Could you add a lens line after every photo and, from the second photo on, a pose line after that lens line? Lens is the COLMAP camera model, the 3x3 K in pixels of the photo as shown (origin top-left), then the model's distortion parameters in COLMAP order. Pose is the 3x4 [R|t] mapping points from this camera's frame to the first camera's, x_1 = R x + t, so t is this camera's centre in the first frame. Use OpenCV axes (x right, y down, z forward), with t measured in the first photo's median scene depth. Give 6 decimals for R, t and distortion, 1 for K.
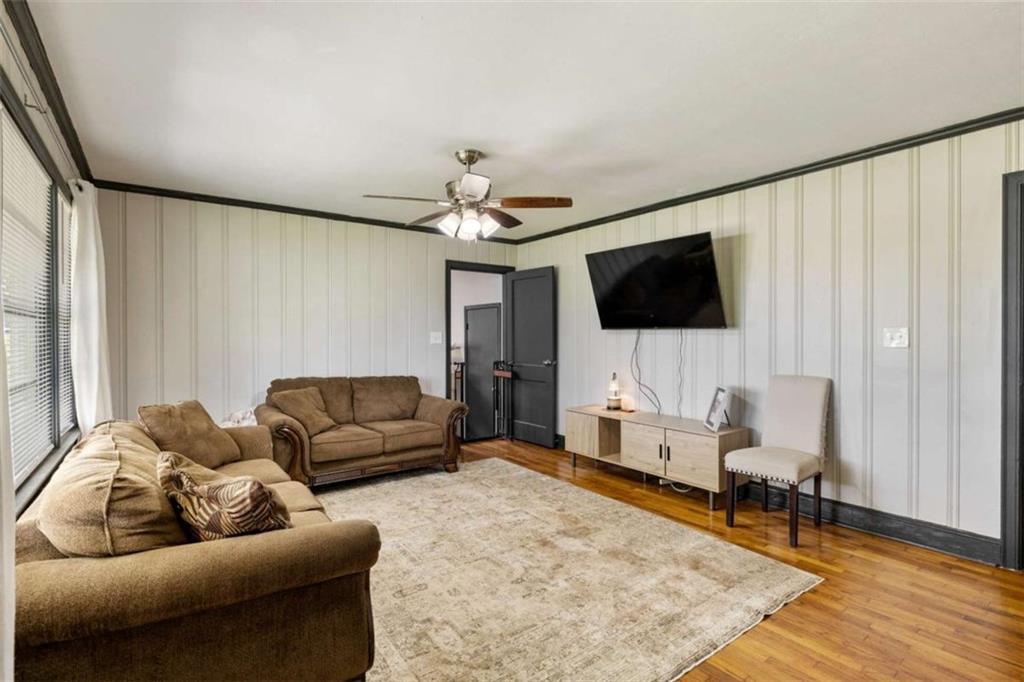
lens RADIAL K [[488.9, 0, 514.5], [0, 488.9, 338.7], [0, 0, 1]] dist [-0.003997, -0.000138]
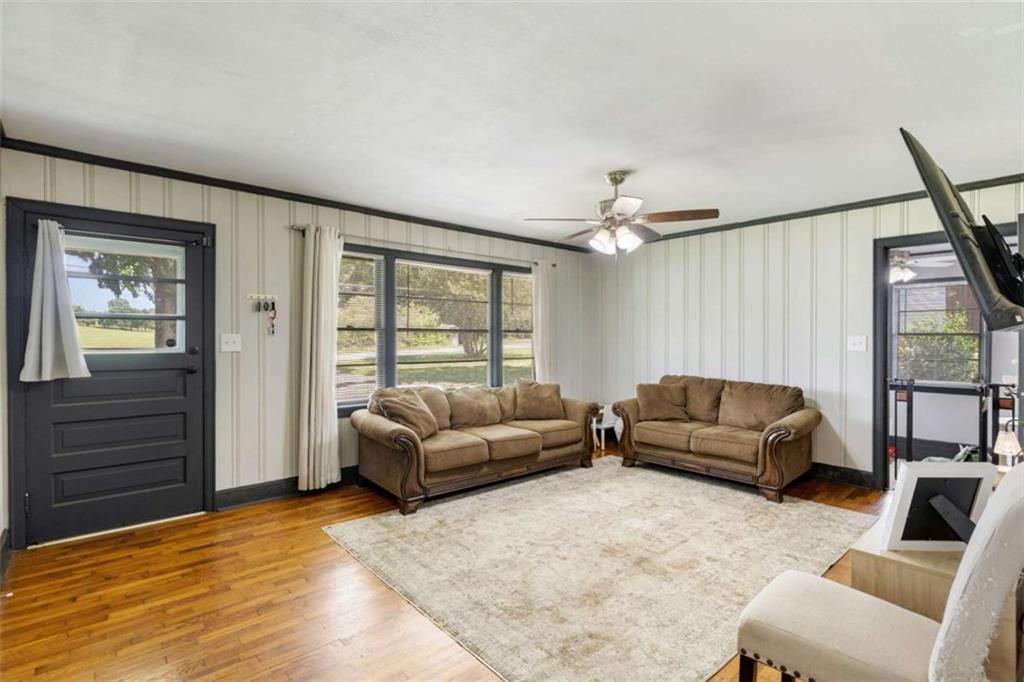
lens RADIAL K [[488.9, 0, 514.7], [0, 488.9, 339.7], [0, 0, 1]] dist [-0.003997, -0.000138]
pose [[0.091962, 0.007851, -0.995732, 0.850402], [-0.007585, 0.999945, 0.007183, -0.015943], [0.995734, 0.006892, 0.092016, 0.587464]]
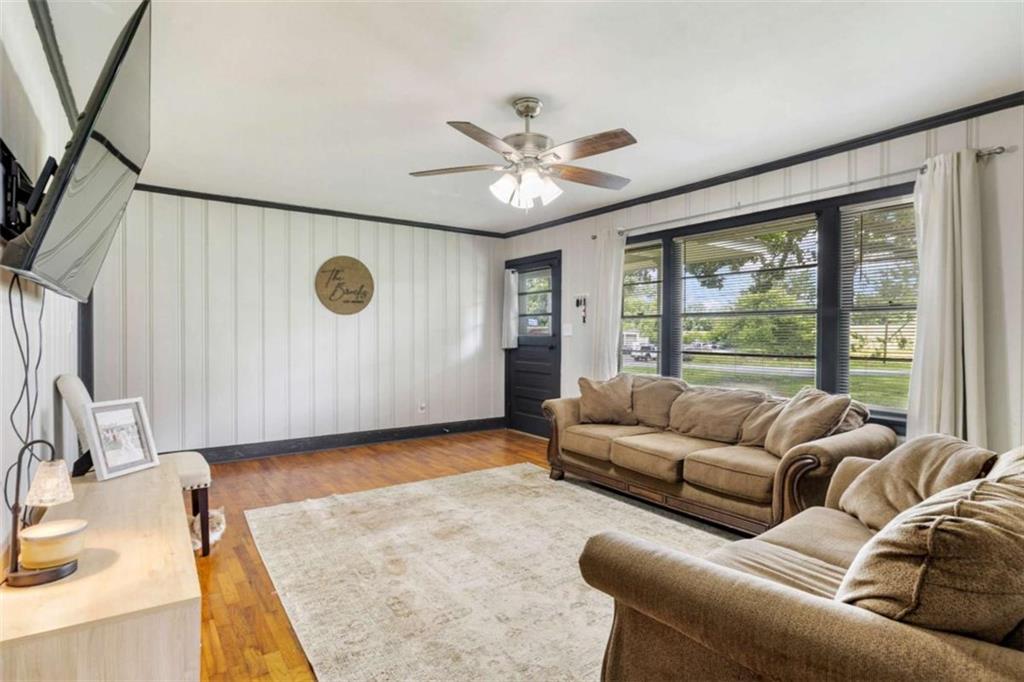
lens RADIAL K [[536.5, 0, 511.5], [0, 536.5, 338.4], [0, 0, 1]] dist [0.001398, 0.000111]
pose [[-0.999387, -0.003747, 0.034821, -0.097904], [-0.003436, 0.999954, 0.008991, 0.014515], [-0.034853, 0.008866, -0.999353, 1.692830]]
